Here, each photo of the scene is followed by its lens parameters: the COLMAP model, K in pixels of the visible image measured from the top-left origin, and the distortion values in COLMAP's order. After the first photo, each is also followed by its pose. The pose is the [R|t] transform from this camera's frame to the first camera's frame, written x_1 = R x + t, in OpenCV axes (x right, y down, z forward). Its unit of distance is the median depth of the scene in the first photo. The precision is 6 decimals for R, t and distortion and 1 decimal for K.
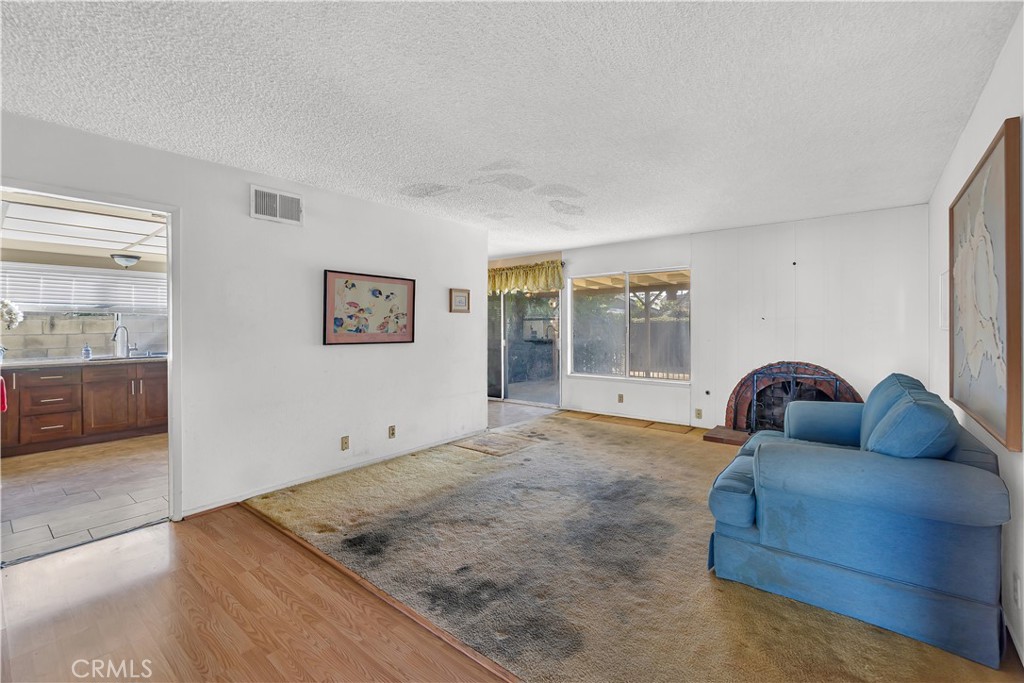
lens RADIAL K [[453.2, 0, 503.5], [0, 453.2, 331.1], [0, 0, 1]] dist [-0.001273, 0.000111]
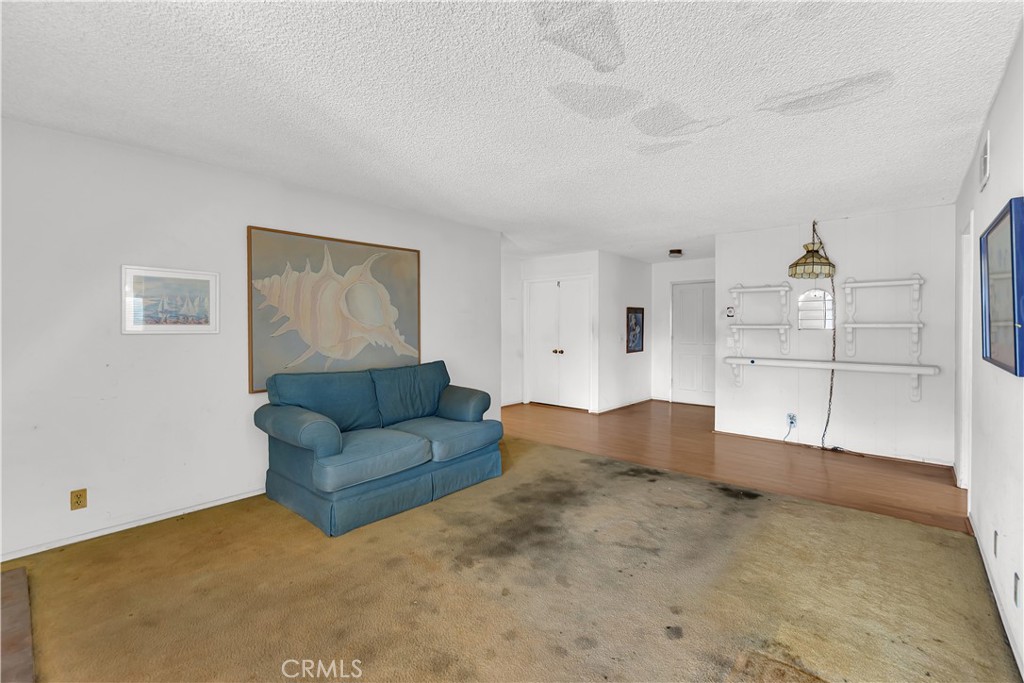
lens RADIAL K [[445.8, 0, 515.6], [0, 445.8, 332.3], [0, 0, 1]] dist [-0.001769, -0.000234]
pose [[-0.999644, 0.001819, 0.026631, 0.208832], [0.002447, 0.999720, 0.023556, -0.020119], [-0.026581, 0.023613, -0.999368, 1.534822]]
